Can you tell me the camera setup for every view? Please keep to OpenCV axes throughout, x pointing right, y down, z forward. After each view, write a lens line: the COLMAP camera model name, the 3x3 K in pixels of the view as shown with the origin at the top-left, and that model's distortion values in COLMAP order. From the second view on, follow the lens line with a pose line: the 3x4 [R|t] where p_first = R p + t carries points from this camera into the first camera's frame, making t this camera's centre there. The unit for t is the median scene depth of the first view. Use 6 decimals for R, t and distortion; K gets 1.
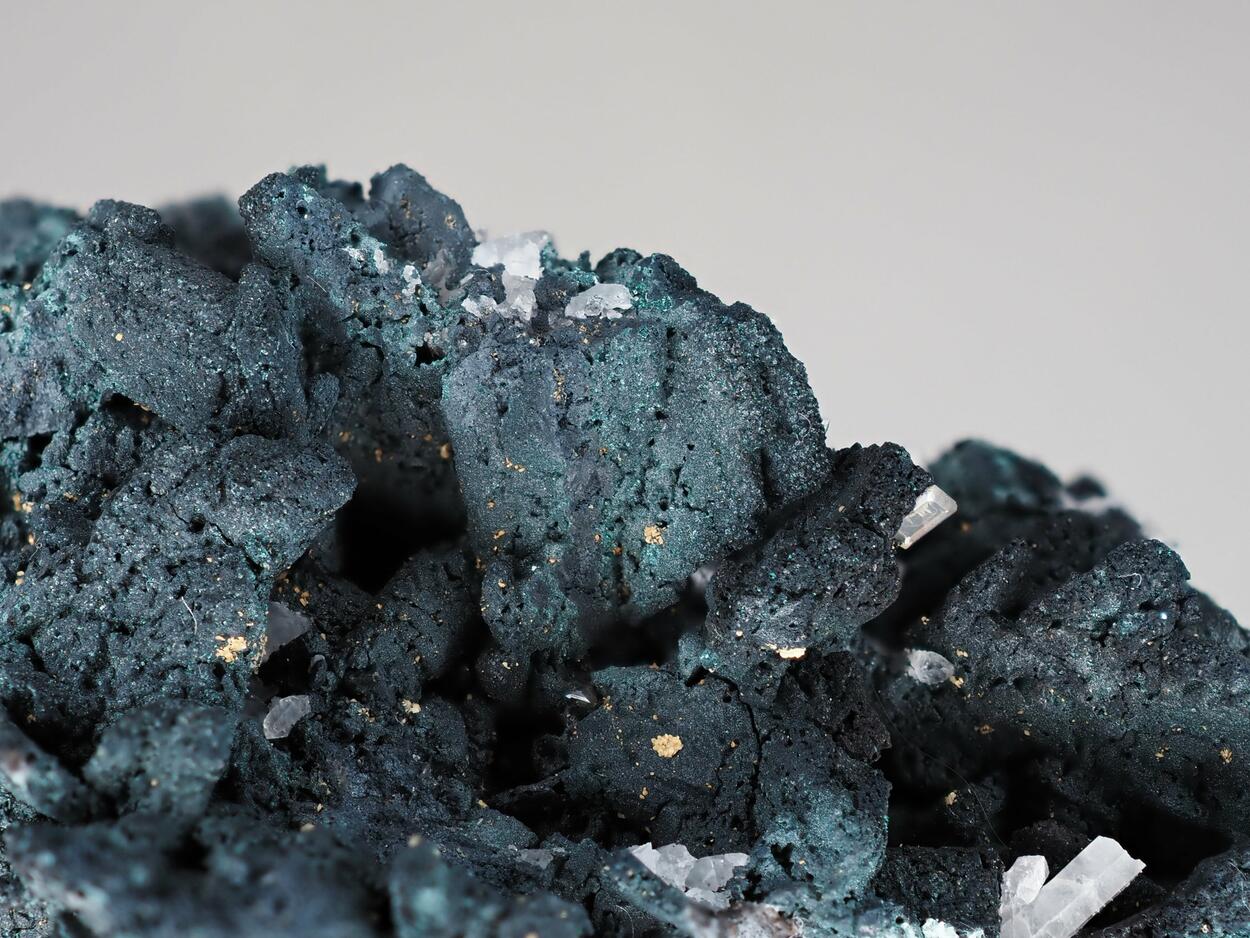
lens RADIAL K [[2788.2, 0, 622.0], [0, 2788.2, 538.7], [0, 0, 1]] dist [0.007493, -0.269880]
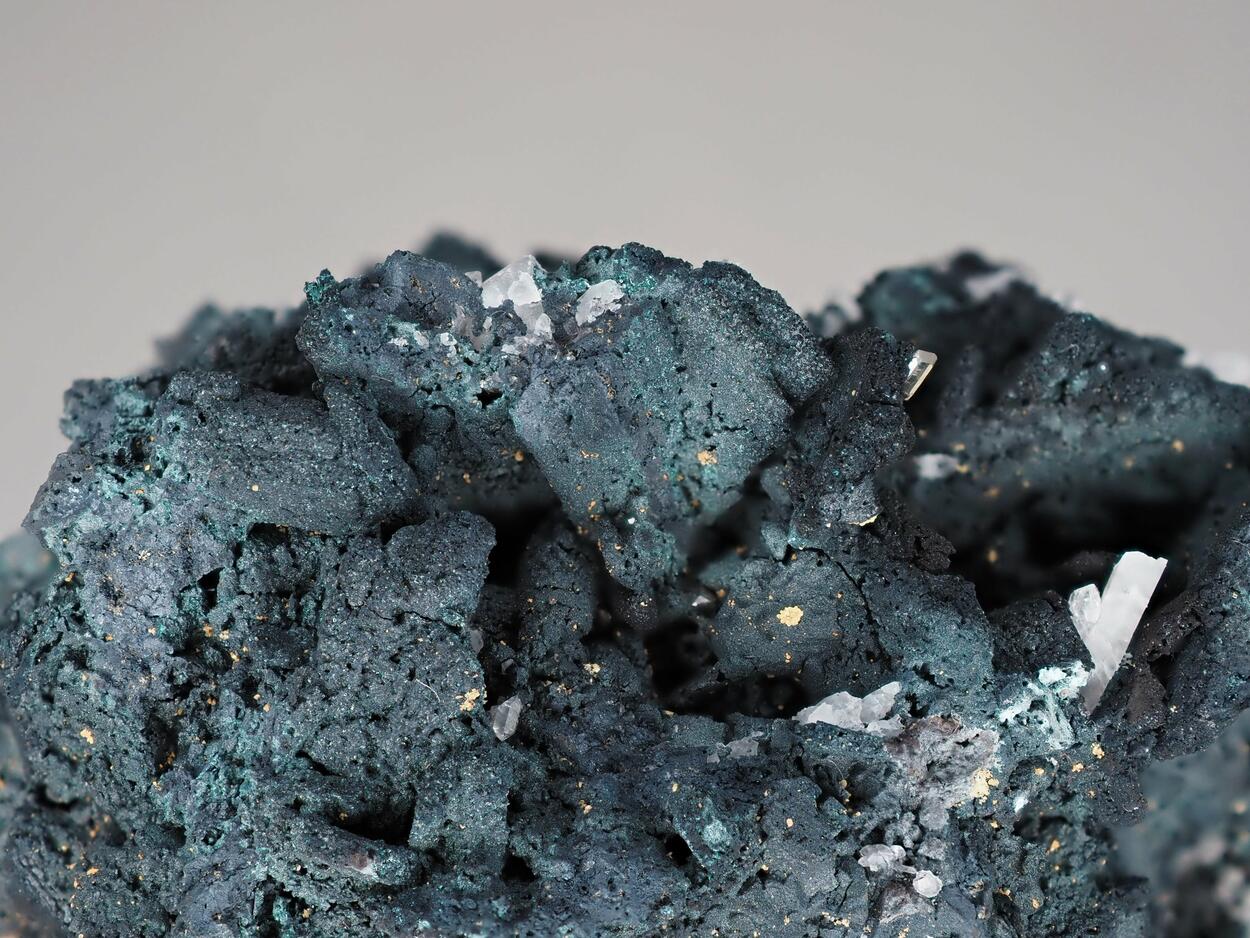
lens RADIAL K [[2438.8, 0, 628.4], [0, 2438.8, 503.7], [0, 0, 1]] dist [-0.007663, 0.039449]
pose [[0.914776, -0.389155, 0.108370, -0.148117], [0.361783, 0.908579, 0.208800, -0.225188], [-0.179718, -0.151798, 0.971936, -0.052025]]
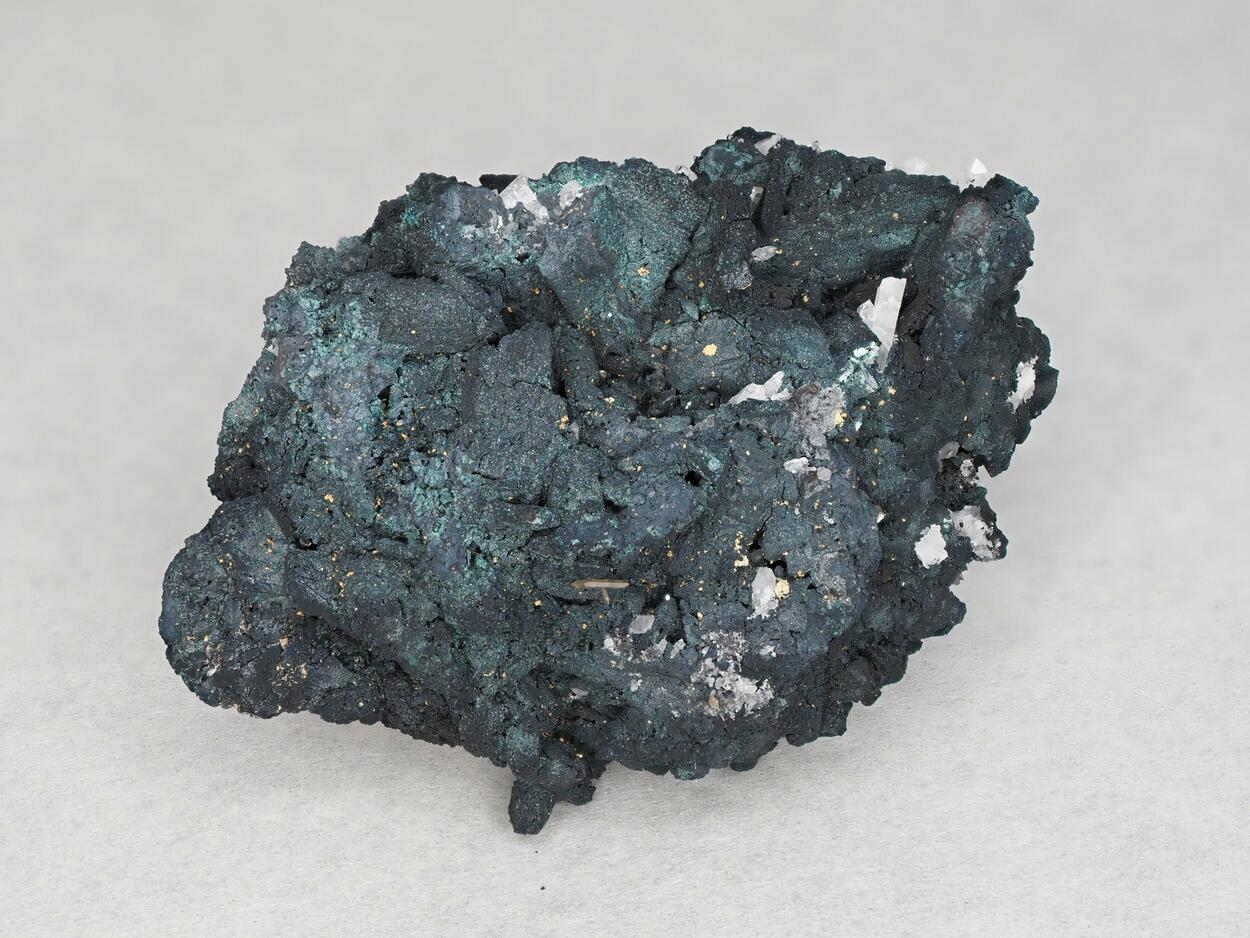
lens RADIAL K [[2681.7, 0, 523.3], [0, 2681.7, 467.2], [0, 0, 1]] dist [-0.007348, -0.019569]
pose [[0.790104, -0.562191, 0.244288, -0.660689], [0.494958, 0.820229, 0.286777, -0.523550], [-0.361595, -0.105672, 0.926327, -0.911004]]
